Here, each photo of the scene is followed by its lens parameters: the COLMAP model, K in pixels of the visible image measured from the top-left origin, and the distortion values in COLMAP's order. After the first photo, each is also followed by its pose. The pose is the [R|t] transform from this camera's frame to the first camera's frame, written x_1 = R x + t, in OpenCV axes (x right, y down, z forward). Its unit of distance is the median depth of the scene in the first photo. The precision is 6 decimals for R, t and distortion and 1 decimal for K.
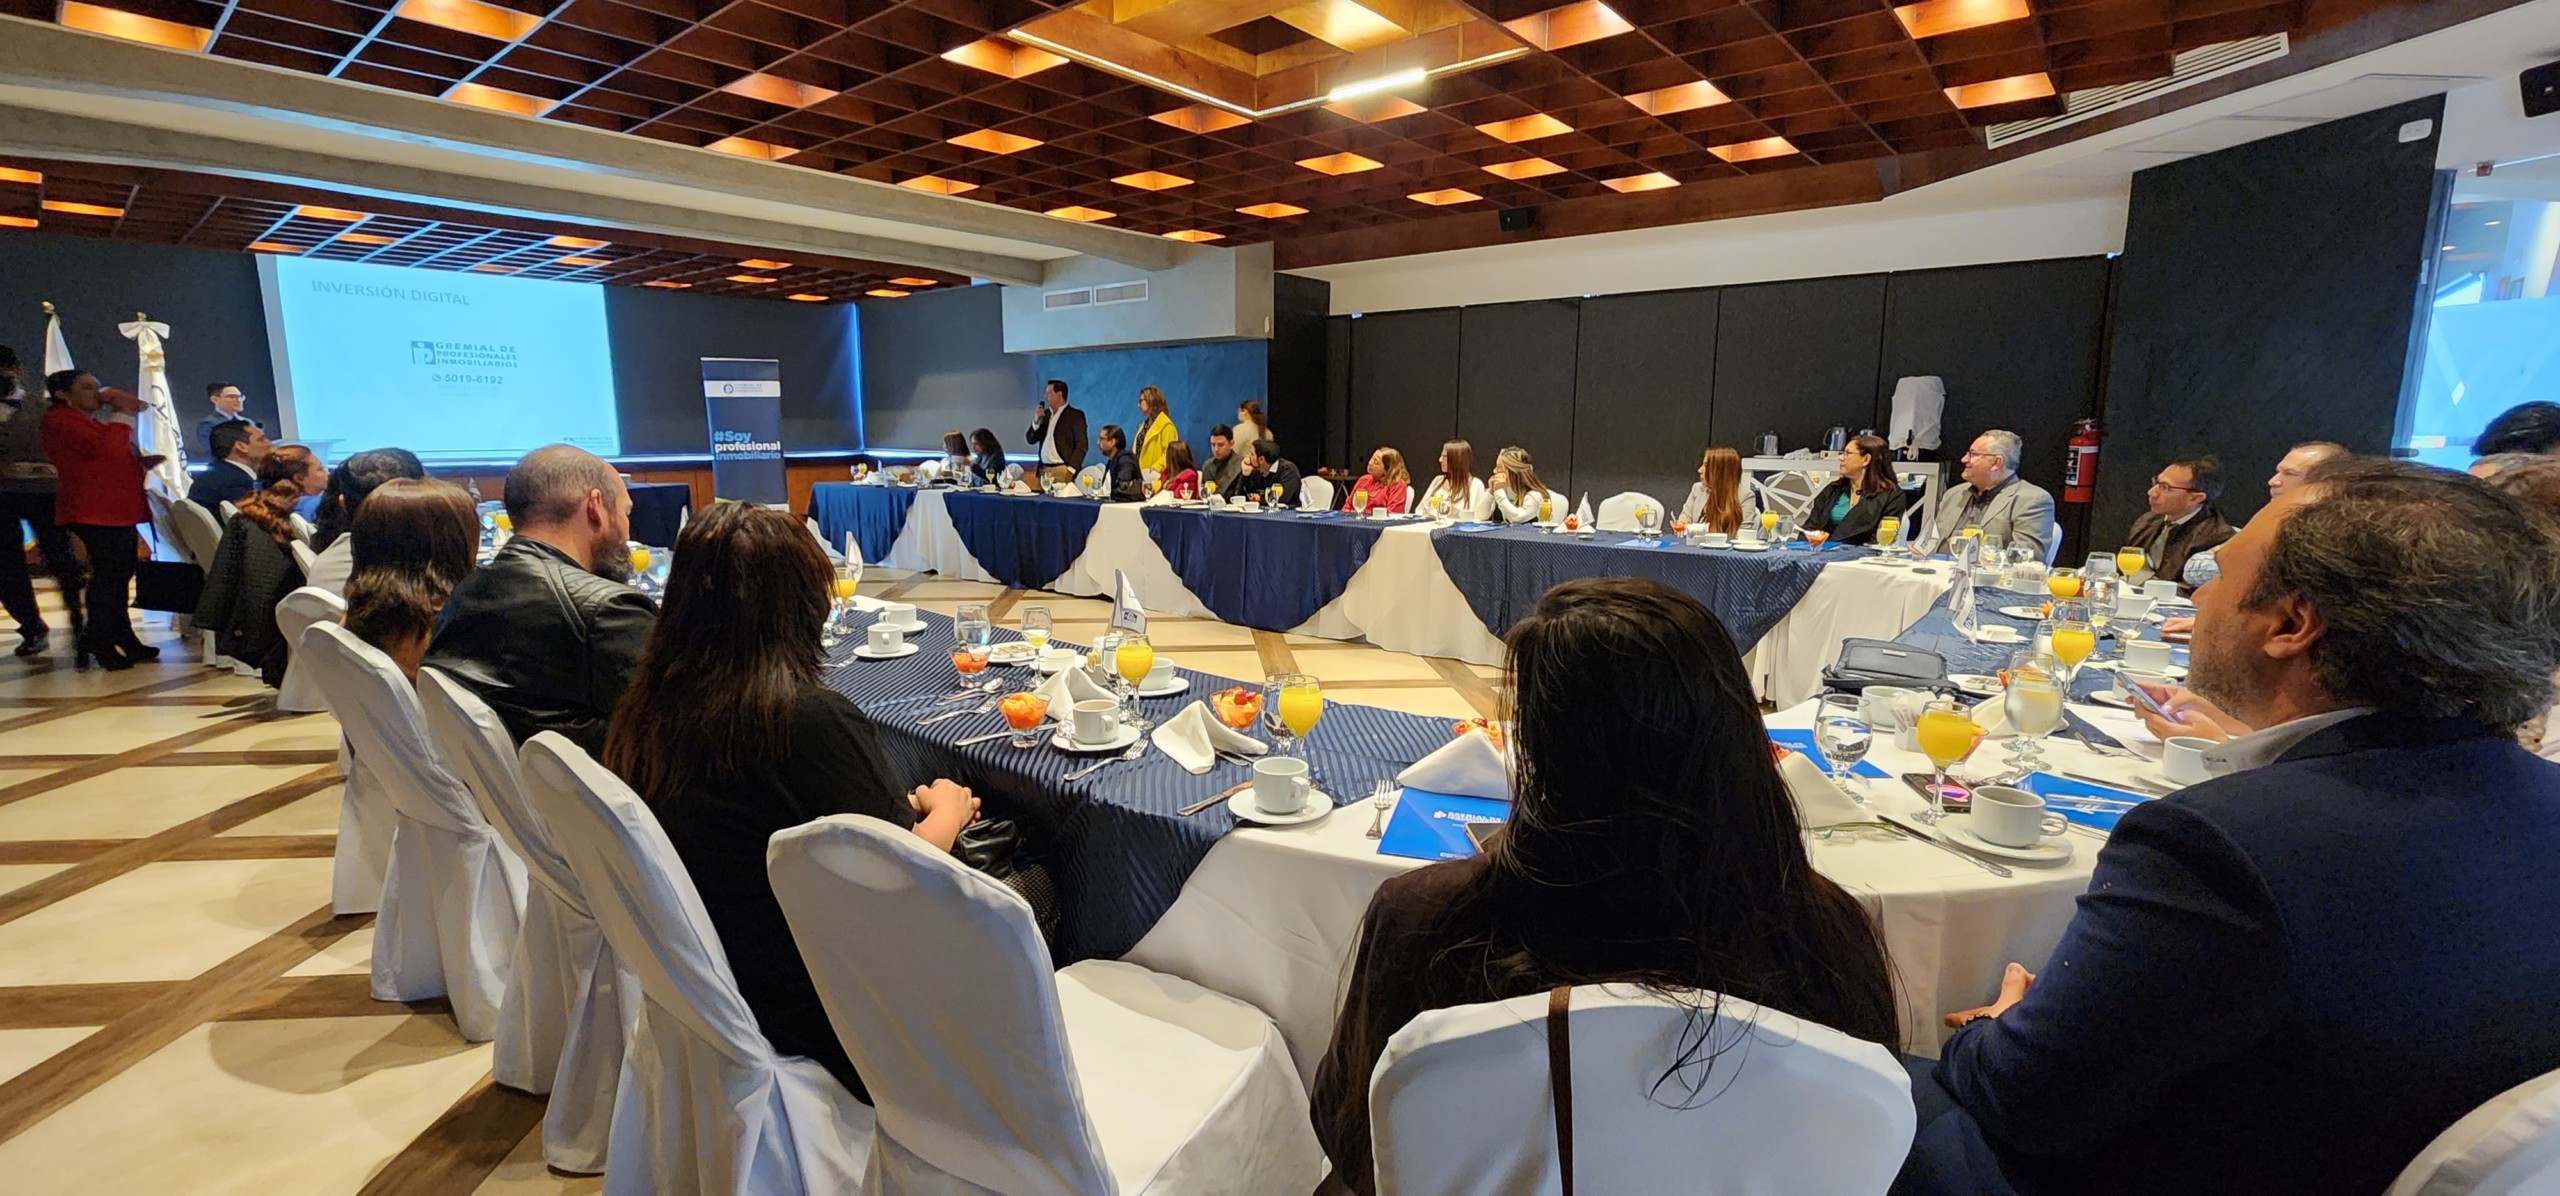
lens RADIAL K [[1040.7, 0, 1272.7], [0, 1040.7, 599.0], [0, 0, 1]] dist [-0.002560, 0.004034]
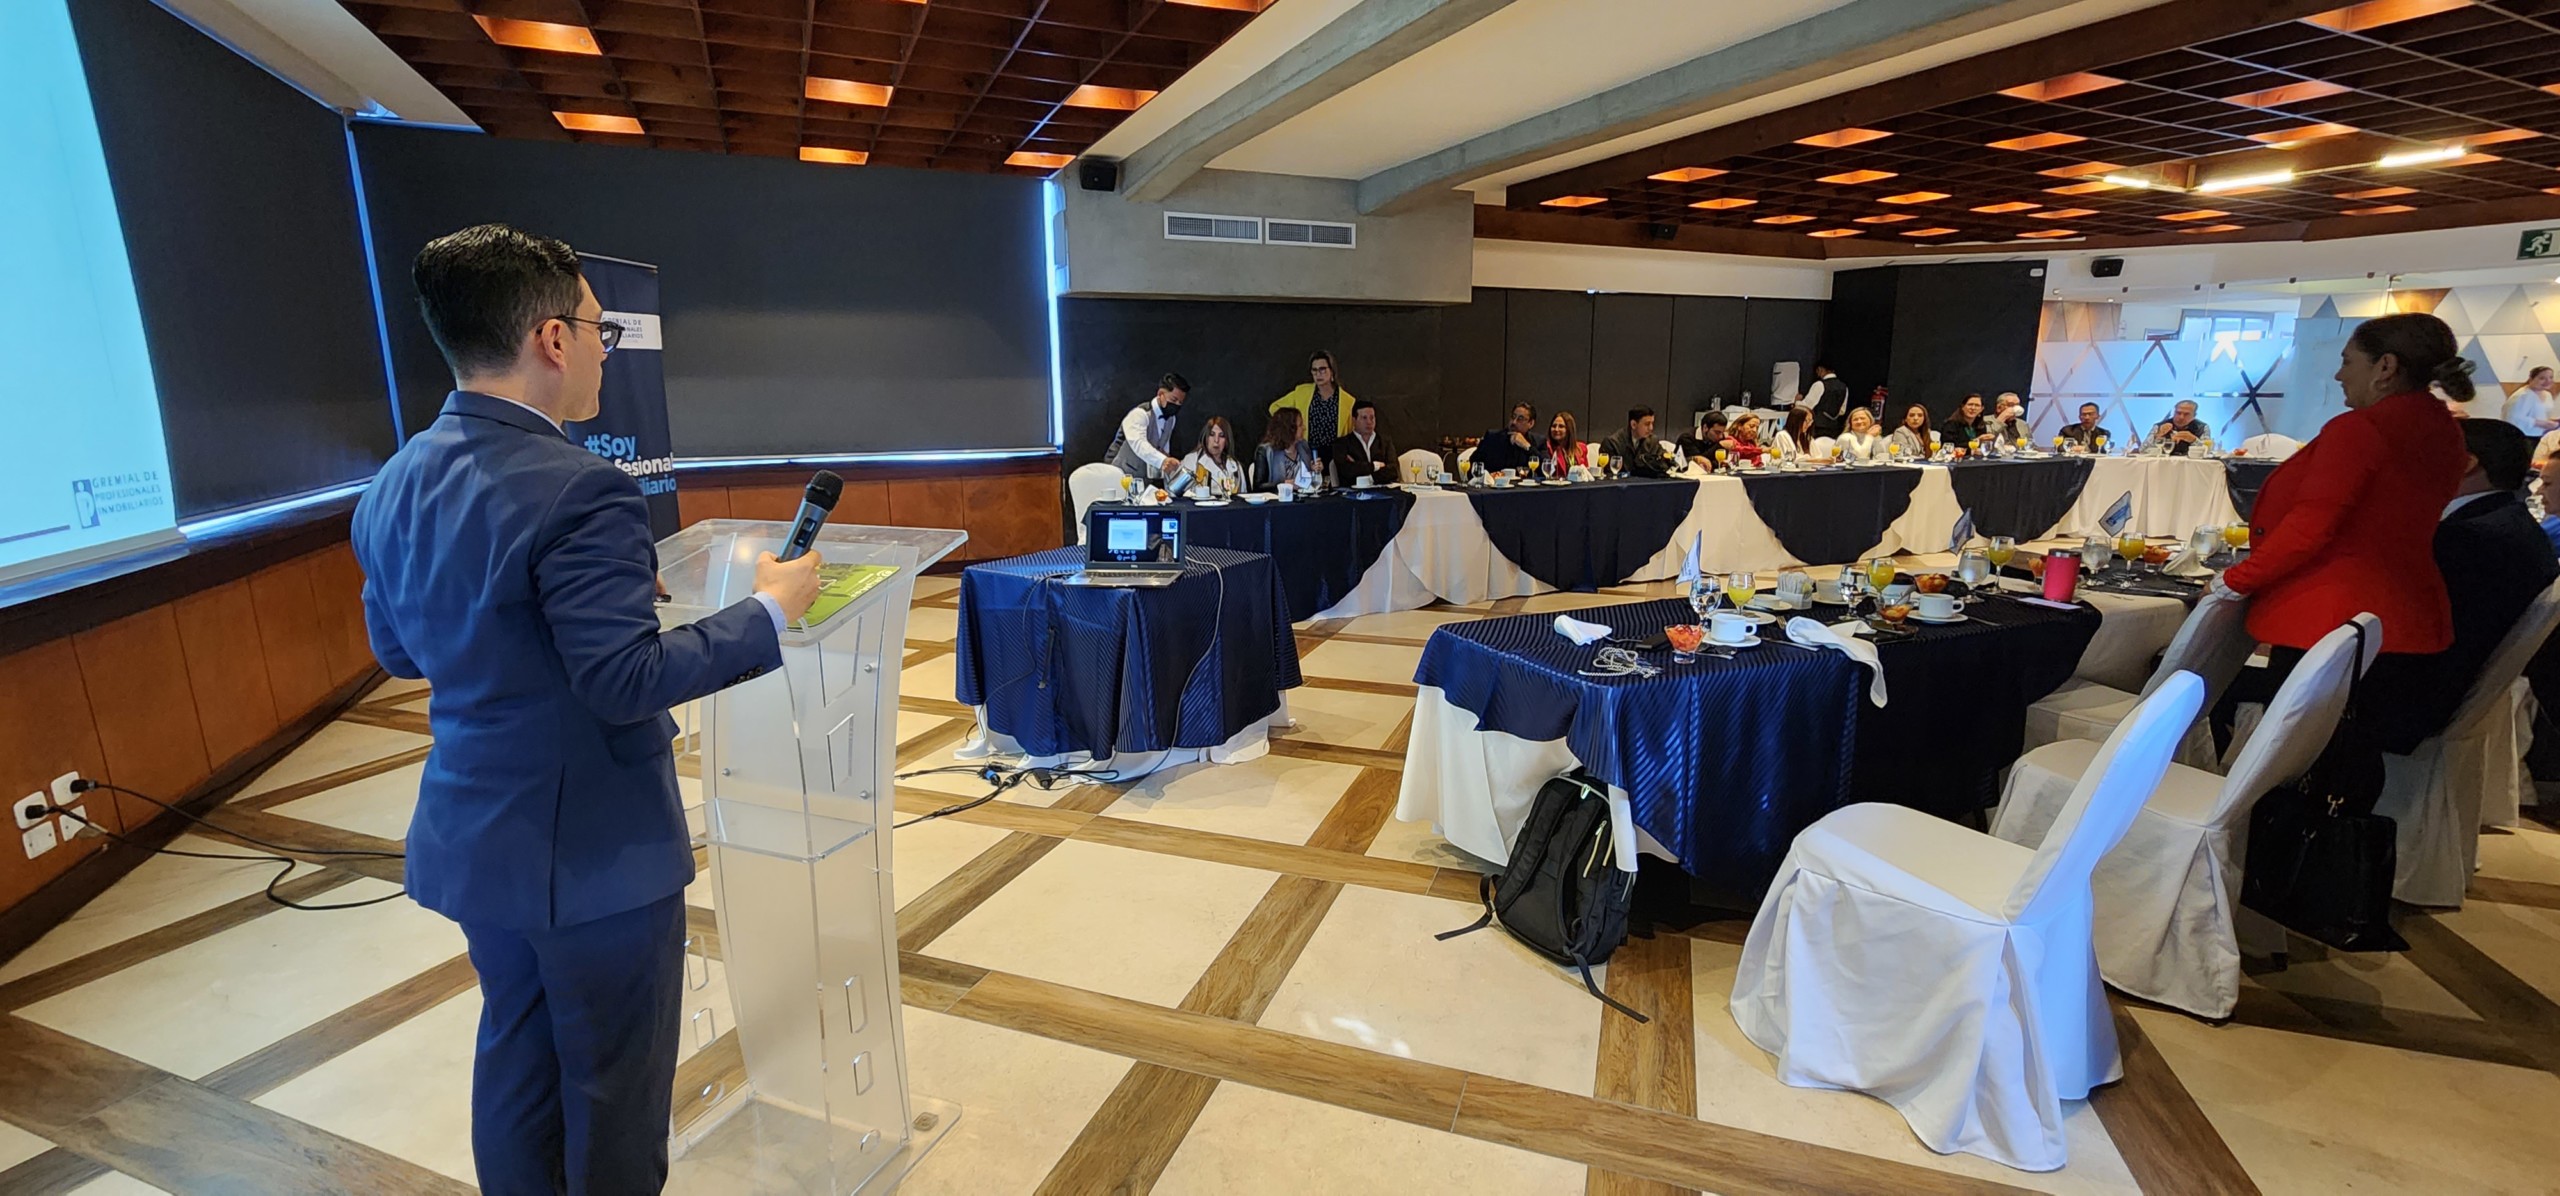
lens RADIAL K [[1048.4, 0, 1280.0], [0, 1048.4, 598.0], [0, 0, 1]] dist [-0.000501, -0.000789]
pose [[0.428940, -0.179446, 0.885330, -1.061758], [0.162239, 0.979438, 0.119916, -0.140550], [-0.888645, 0.092198, 0.449233, 0.793982]]
